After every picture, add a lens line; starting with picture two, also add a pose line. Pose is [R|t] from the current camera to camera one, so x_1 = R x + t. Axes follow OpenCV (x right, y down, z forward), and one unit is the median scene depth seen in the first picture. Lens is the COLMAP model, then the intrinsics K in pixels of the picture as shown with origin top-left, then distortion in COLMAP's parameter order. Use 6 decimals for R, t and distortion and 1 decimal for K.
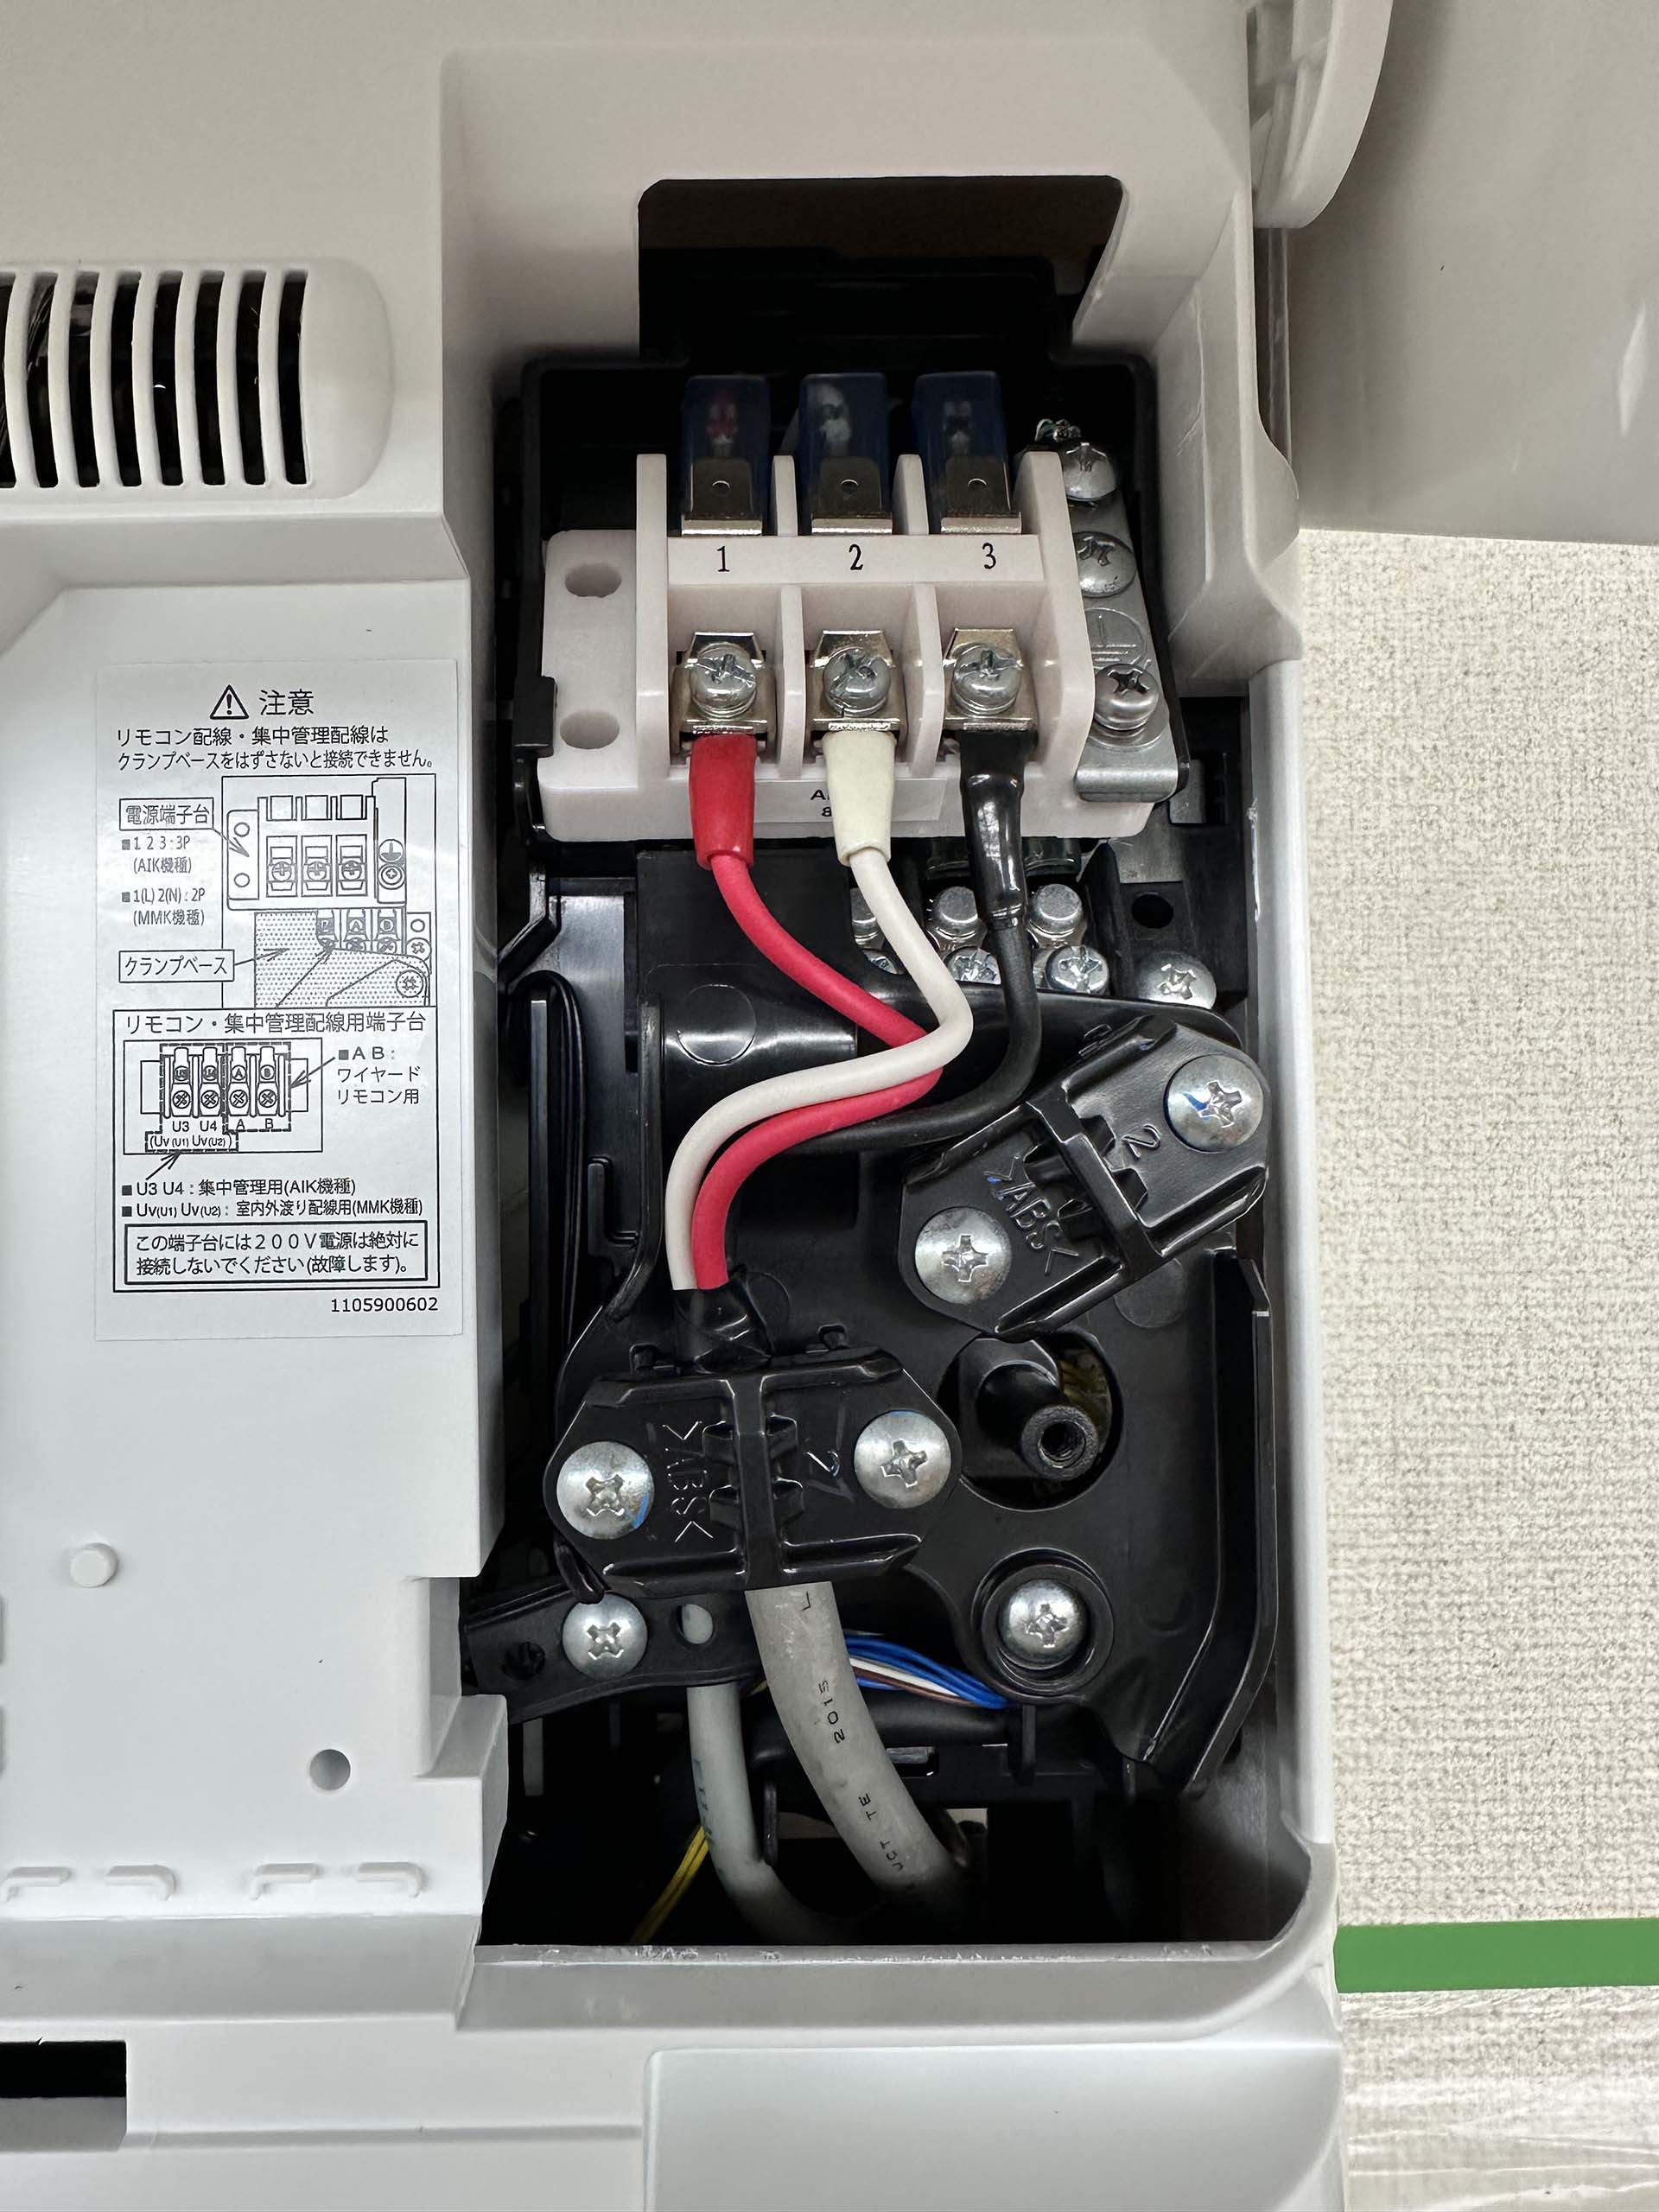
lens RADIAL K [[1537.8, 0, 840.3], [0, 1537.8, 1097.3], [0, 0, 1]] dist [-0.008492, 0.000331]
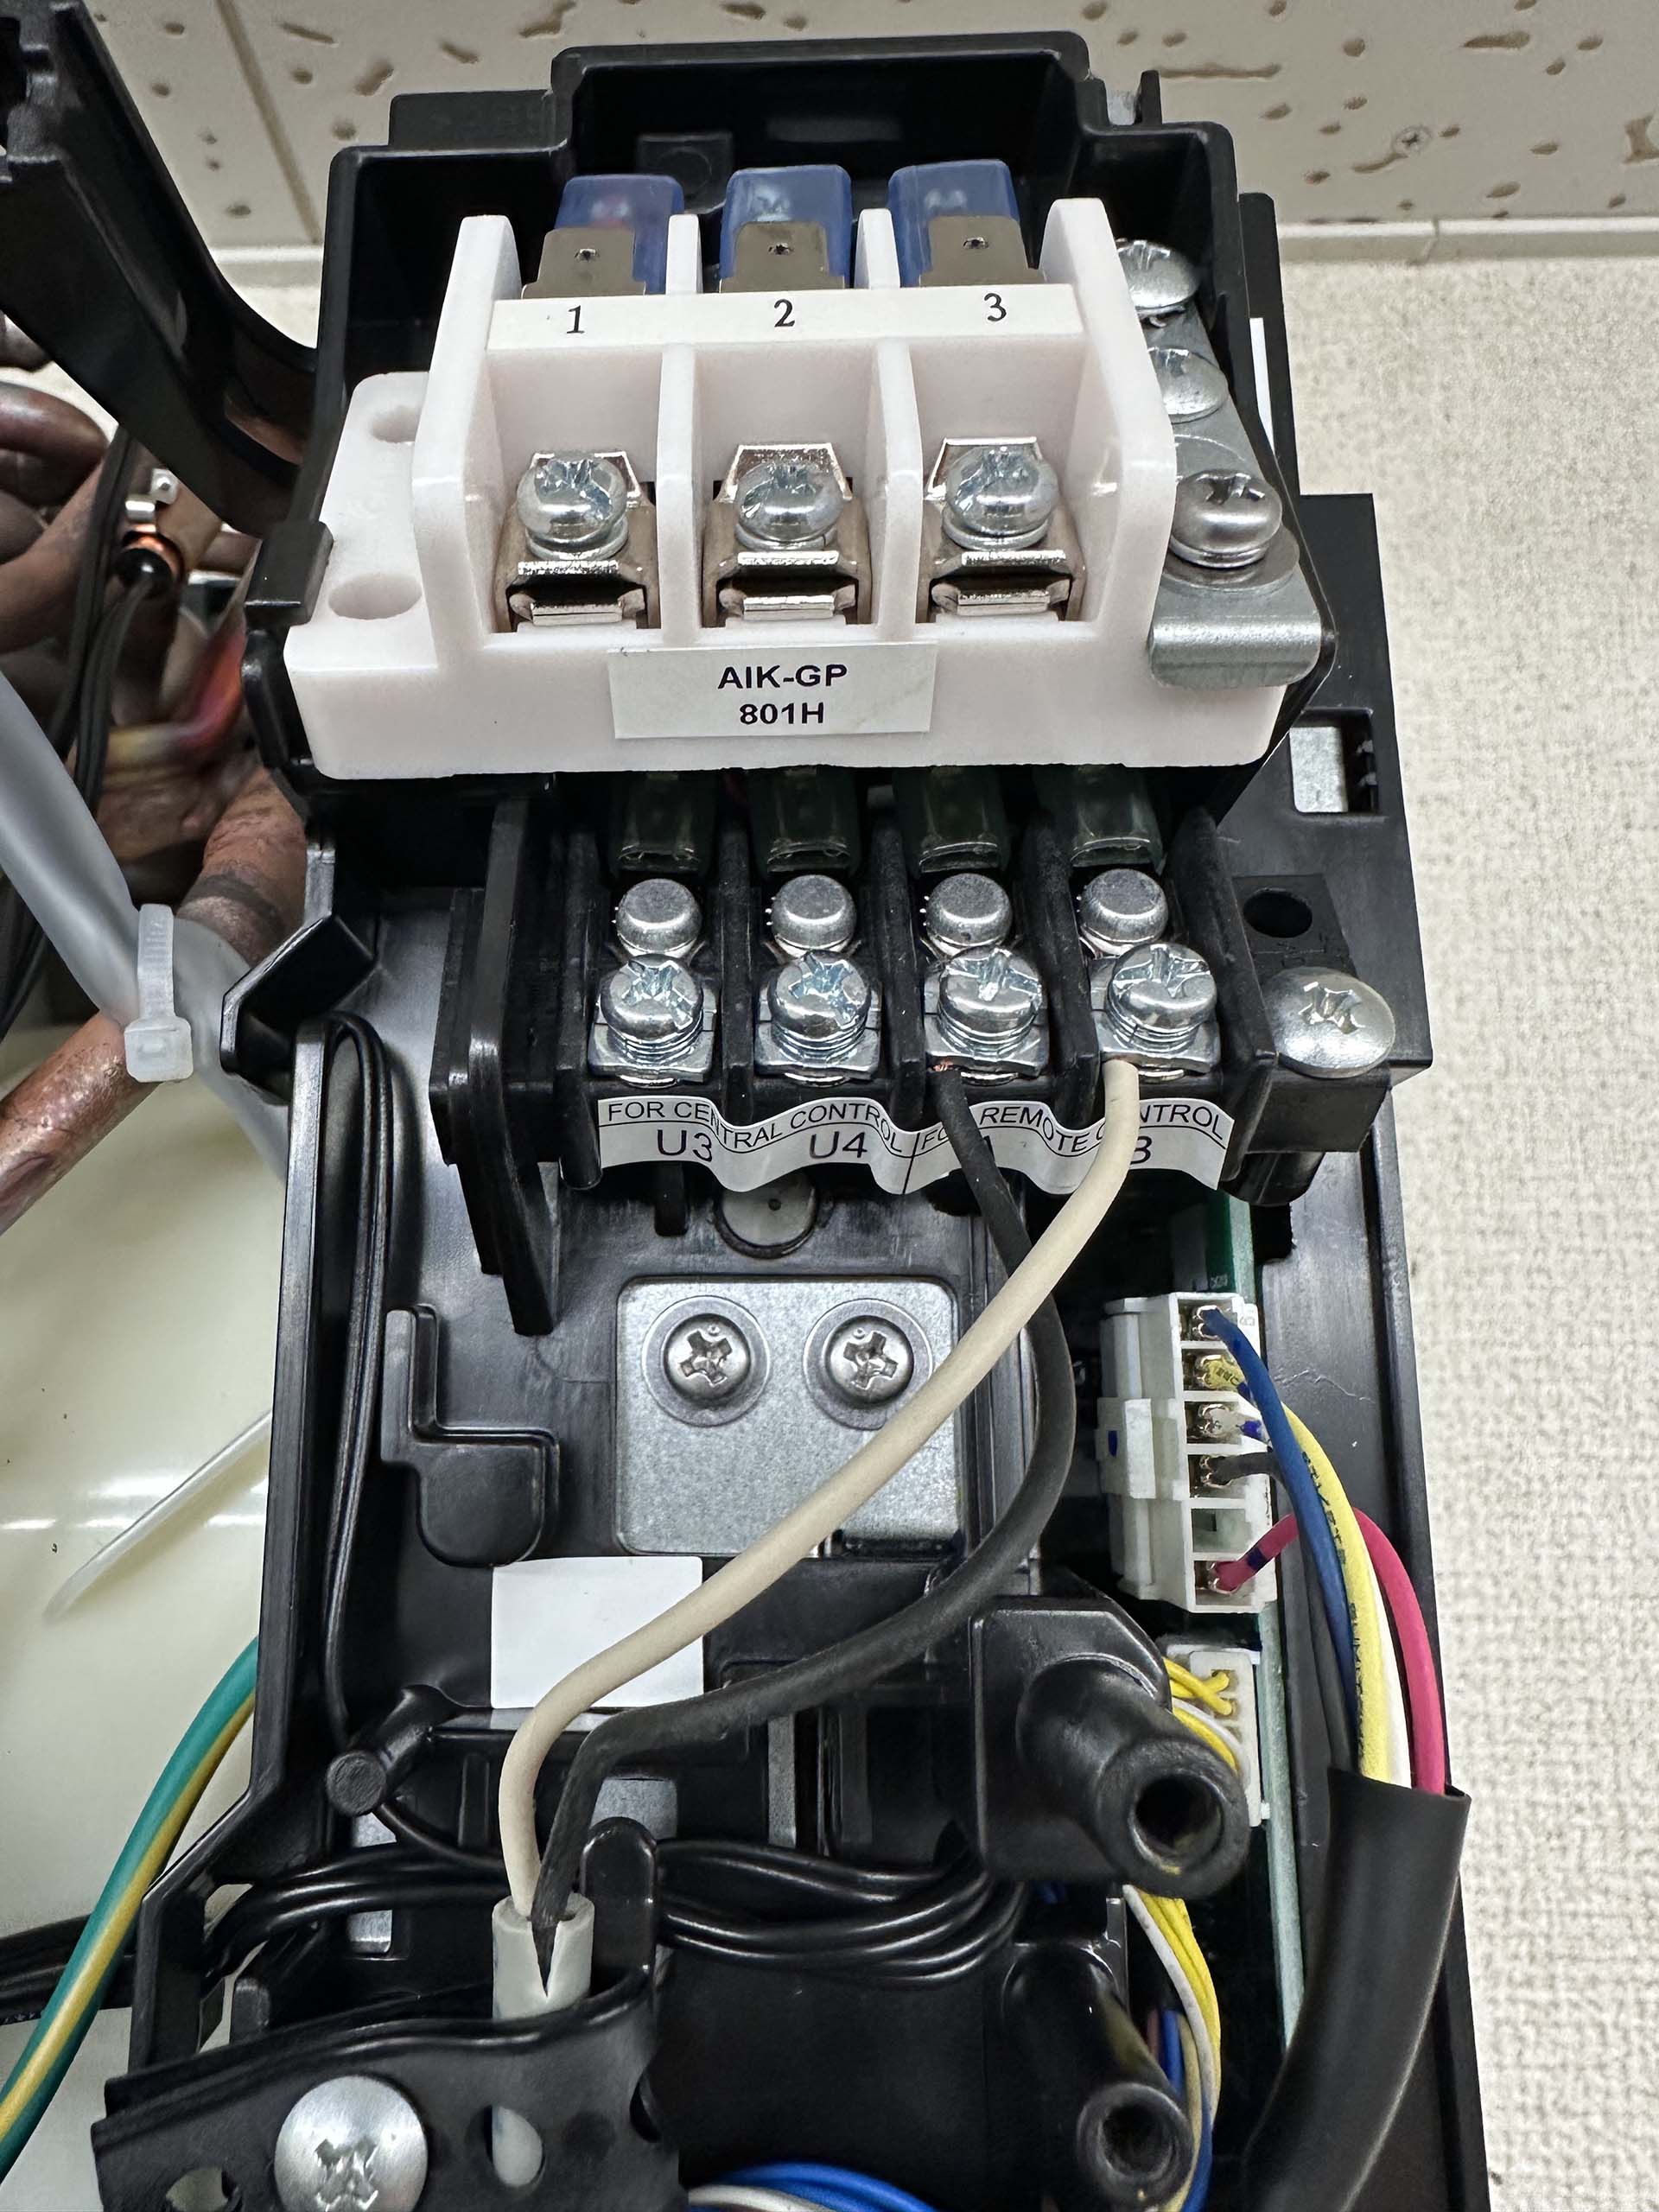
lens RADIAL K [[1537.8, 0, 807.8], [0, 1537.8, 1125.6], [0, 0, 1]] dist [-0.008492, 0.000331]
pose [[0.996995, -0.007813, -0.077069, 0.027536], [-0.006793, 0.982251, -0.187450, 0.040981], [0.077165, 0.187410, 0.979246, 0.181719]]
